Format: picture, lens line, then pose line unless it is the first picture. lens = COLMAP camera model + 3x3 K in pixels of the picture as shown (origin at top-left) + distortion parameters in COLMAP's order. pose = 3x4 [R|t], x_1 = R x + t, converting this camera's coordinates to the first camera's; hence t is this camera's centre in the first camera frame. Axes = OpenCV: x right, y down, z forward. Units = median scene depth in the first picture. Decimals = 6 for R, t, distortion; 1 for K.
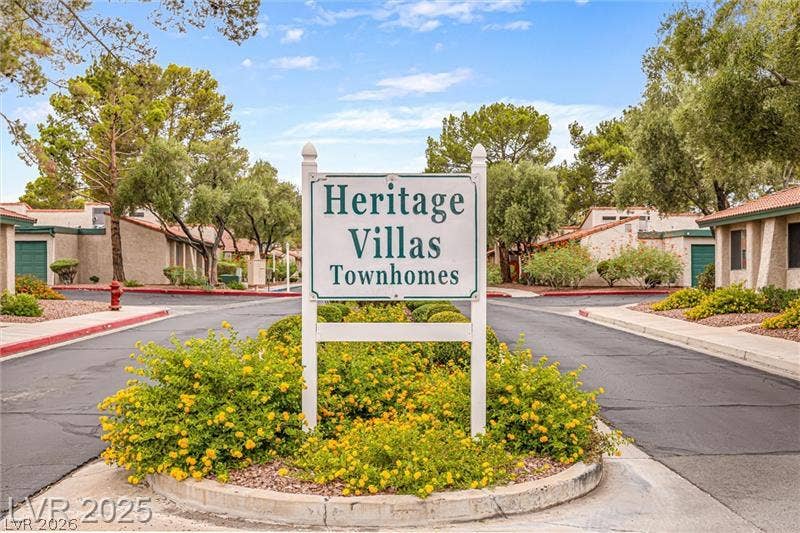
lens RADIAL K [[970.6, 0, 400.0], [0, 970.6, 269.9], [0, 0, 1]] dist [0.015712, 0.000000]
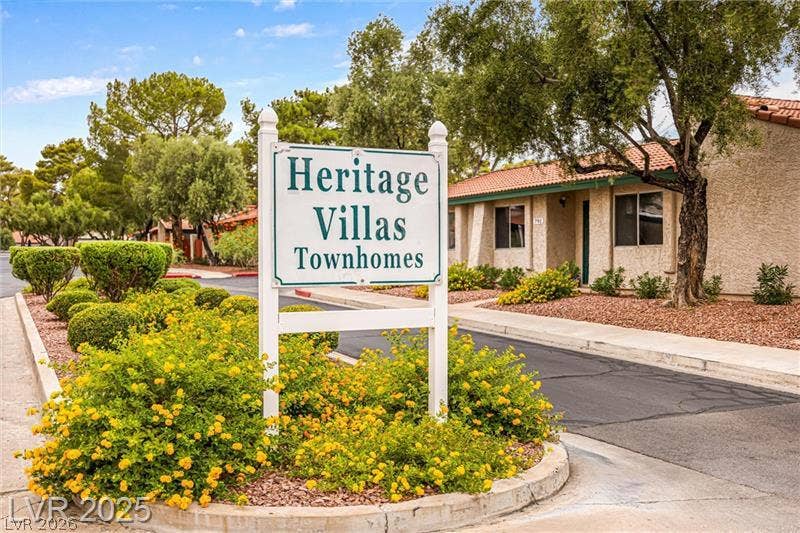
lens RADIAL K [[970.6, 0, 400.5], [0, 970.6, 265.7], [0, 0, 1]] dist [0.015712, 0.000000]
pose [[0.881535, -0.007811, 0.472055, -0.406980], [-0.000976, 0.999831, 0.018367, -0.004620], [-0.472118, -0.016652, 0.881378, 0.169019]]
